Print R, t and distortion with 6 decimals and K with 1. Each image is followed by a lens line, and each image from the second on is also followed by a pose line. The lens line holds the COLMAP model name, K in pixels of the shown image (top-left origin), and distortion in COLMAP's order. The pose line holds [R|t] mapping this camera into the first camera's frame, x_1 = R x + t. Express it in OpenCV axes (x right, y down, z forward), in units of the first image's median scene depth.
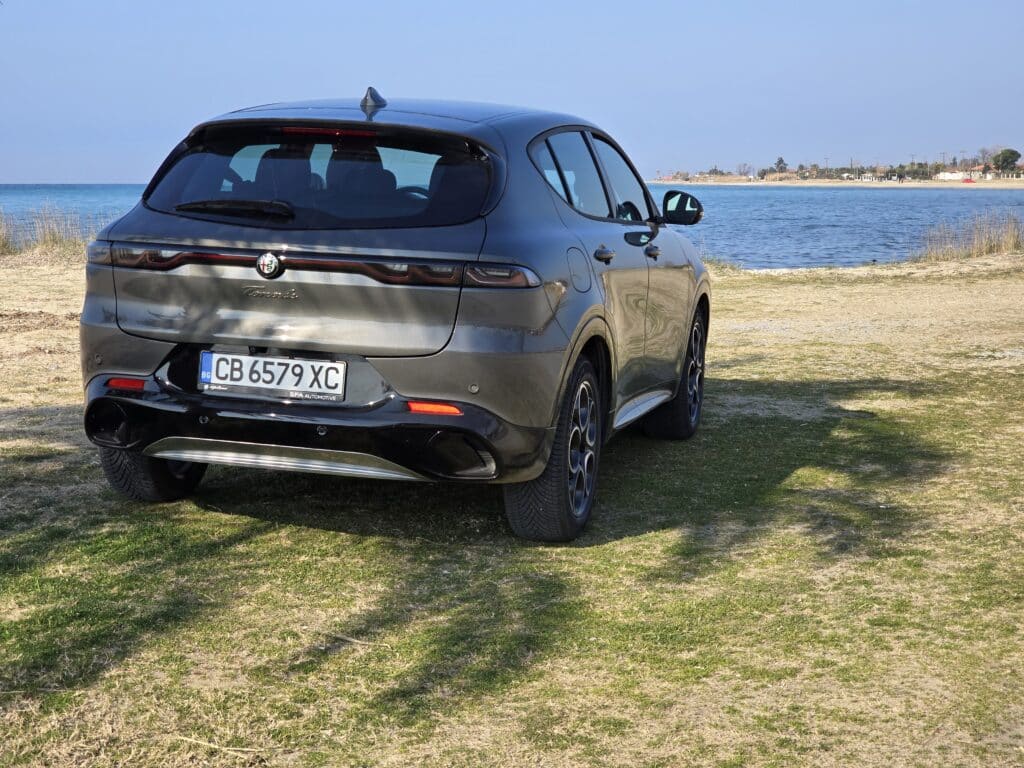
lens RADIAL K [[2076.4, 0, 512.0], [0, 2076.4, 384.0], [0, 0, 1]] dist [-0.002940, 0.403370]
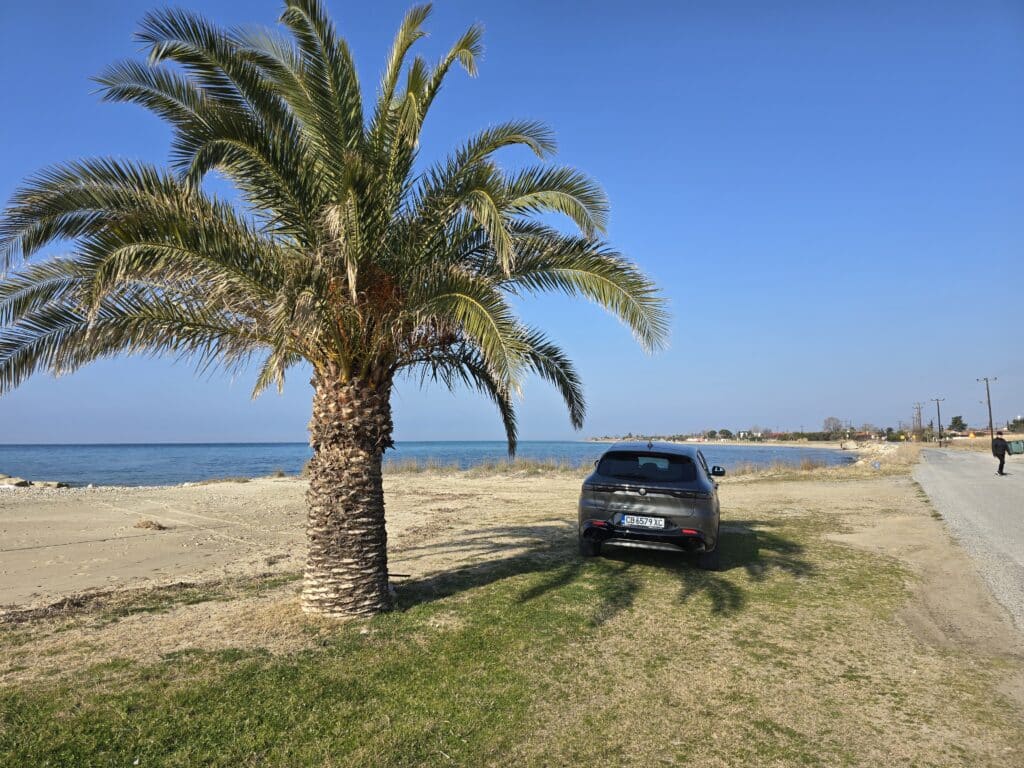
lens RADIAL K [[706.0, 0, 514.8], [0, 706.0, 361.7], [0, 0, 1]] dist [0.055442, -0.043741]
pose [[0.999023, -0.003007, -0.044093, -0.282649], [-0.006326, 0.977678, -0.210014, -0.016054], [0.043740, 0.210087, 0.976704, -0.306844]]
